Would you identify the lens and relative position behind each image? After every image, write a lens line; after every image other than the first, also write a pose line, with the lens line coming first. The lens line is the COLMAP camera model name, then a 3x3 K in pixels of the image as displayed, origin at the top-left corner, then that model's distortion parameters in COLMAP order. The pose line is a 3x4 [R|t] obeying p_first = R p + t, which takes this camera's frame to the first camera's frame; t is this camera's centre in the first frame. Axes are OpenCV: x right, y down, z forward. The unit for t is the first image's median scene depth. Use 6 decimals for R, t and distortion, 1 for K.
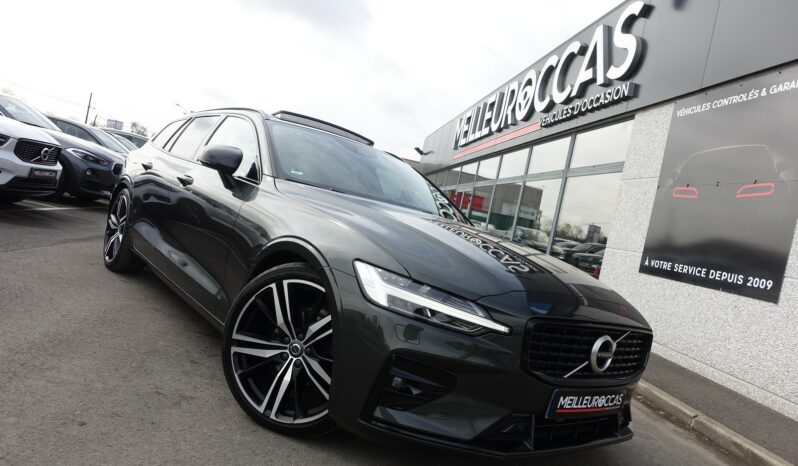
lens RADIAL K [[544.6, 0, 399.0], [0, 544.6, 233.0], [0, 0, 1]] dist [-0.003349, -0.000757]
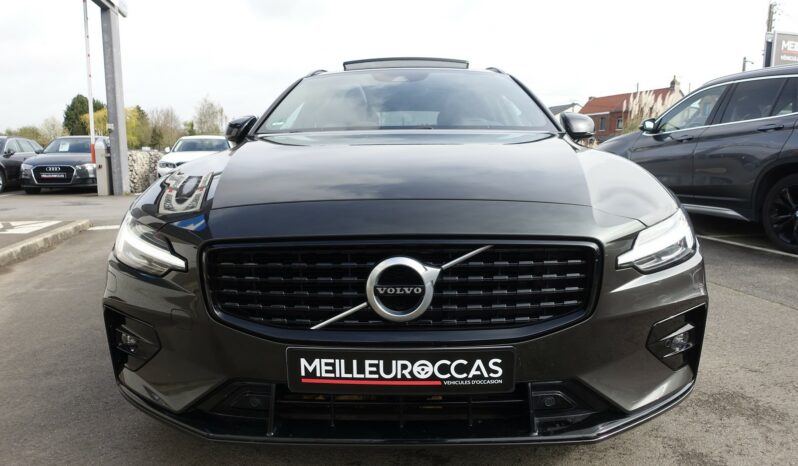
lens RADIAL K [[544.6, 0, 399.0], [0, 544.6, 233.0], [0, 0, 1]] dist [-0.003349, -0.000757]
pose [[0.733865, -0.144589, -0.663729, 0.786804], [0.173164, 0.984624, -0.023031, 0.180040], [0.656854, -0.098032, 0.747618, 0.579466]]
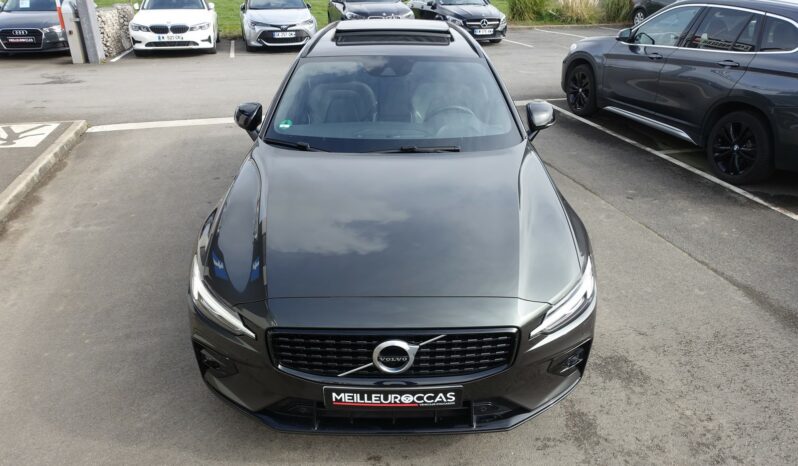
lens RADIAL K [[545.3, 0, 399.0], [0, 545.3, 233.0], [0, 0, 1]] dist [-0.004396, 0.003028]
pose [[0.757120, 0.056453, -0.650832, 1.005527], [0.165718, 0.947075, 0.274930, -0.244761], [0.631907, -0.316010, 0.707694, 0.412758]]
